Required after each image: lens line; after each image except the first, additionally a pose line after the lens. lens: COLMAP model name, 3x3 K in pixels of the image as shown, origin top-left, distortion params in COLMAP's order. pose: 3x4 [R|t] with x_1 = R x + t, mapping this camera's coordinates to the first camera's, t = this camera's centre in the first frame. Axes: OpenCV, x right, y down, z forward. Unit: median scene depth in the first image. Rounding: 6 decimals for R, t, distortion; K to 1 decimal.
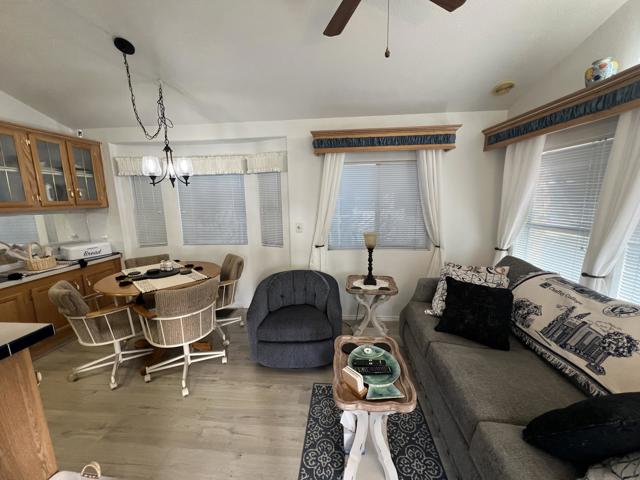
lens RADIAL K [[255.9, 0, 320.0], [0, 255.9, 240.8], [0, 0, 1]] dist [-0.000200, 0.000412]
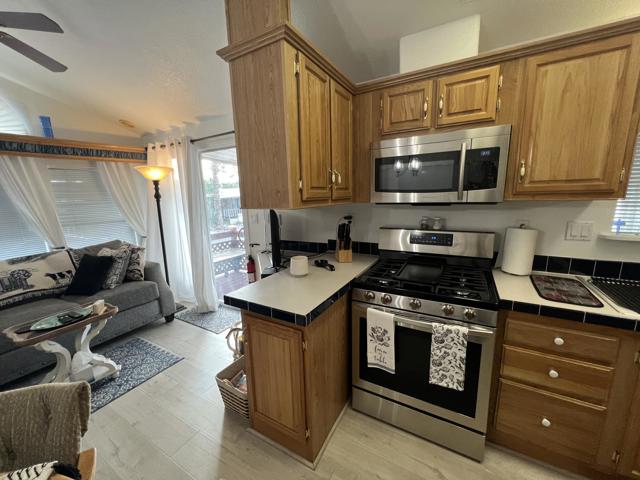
lens RADIAL K [[255.9, 0, 320.0], [0, 255.9, 240.8], [0, 0, 1]] dist [-0.000200, 0.000412]
pose [[-0.911254, -0.033383, 0.410489, -1.256179], [0.111333, 0.939633, 0.323567, -0.168730], [-0.396511, 0.340553, -0.852527, 1.141813]]
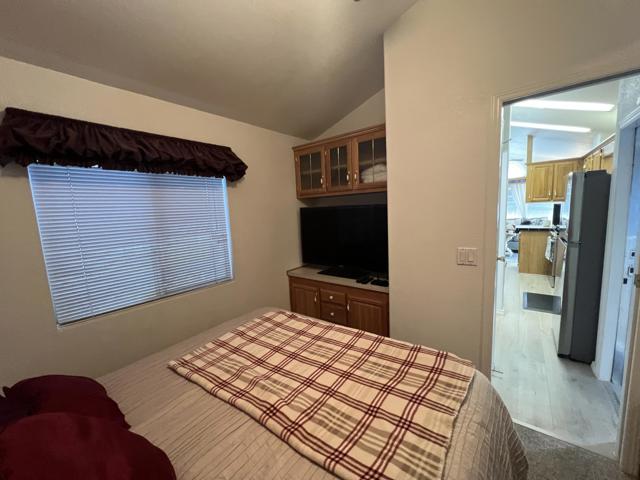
lens RADIAL K [[255.9, 0, 320.0], [0, 255.9, 240.8], [0, 0, 1]] dist [-0.000200, 0.000412]
pose [[0.537195, -0.113658, 0.835765, -4.498769], [0.176449, 0.984098, 0.020417, -0.083348], [-0.824796, 0.136502, 0.548707, 0.921606]]
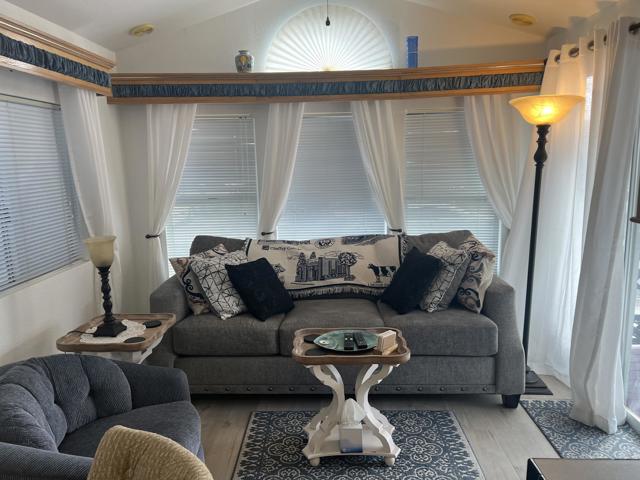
lens RADIAL K [[479.6, 0, 313.5], [0, 479.6, 238.2], [0, 0, 1]] dist [0.056752, -0.065405]
pose [[-0.058843, -0.148579, 0.987148, -1.135572], [0.187449, 0.969628, 0.157116, -0.146649], [-0.980510, 0.194285, -0.029205, 0.841988]]
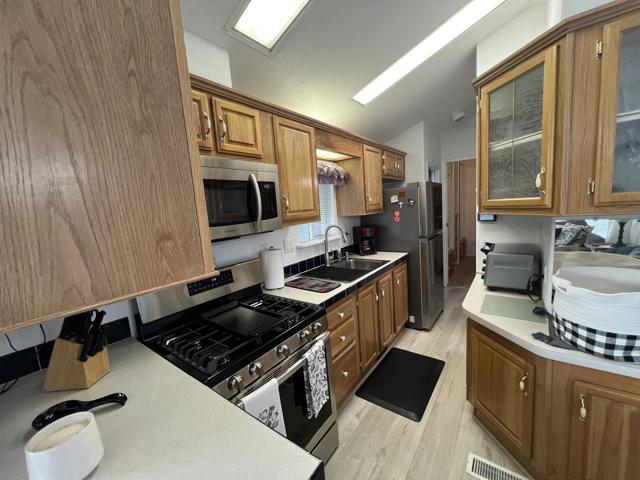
lens RADIAL K [[255.9, 0, 320.0], [0, 255.9, 240.8], [0, 0, 1]] dist [-0.000200, 0.000412]
pose [[-0.521741, 0.167600, -0.836479, -0.729740], [-0.057397, 0.971394, 0.230433, -0.140589], [0.851171, 0.168237, -0.497196, 0.785361]]
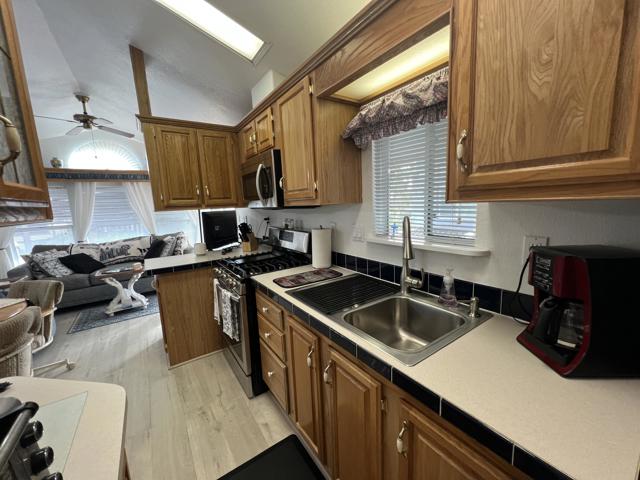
lens RADIAL K [[255.9, 0, 320.0], [0, 255.9, 240.8], [0, 0, 1]] dist [-0.000200, 0.000412]
pose [[-0.640778, -0.070321, 0.764499, -2.362233], [0.180296, 0.954163, 0.238886, -0.049759], [-0.746256, 0.290909, -0.598728, 0.735350]]
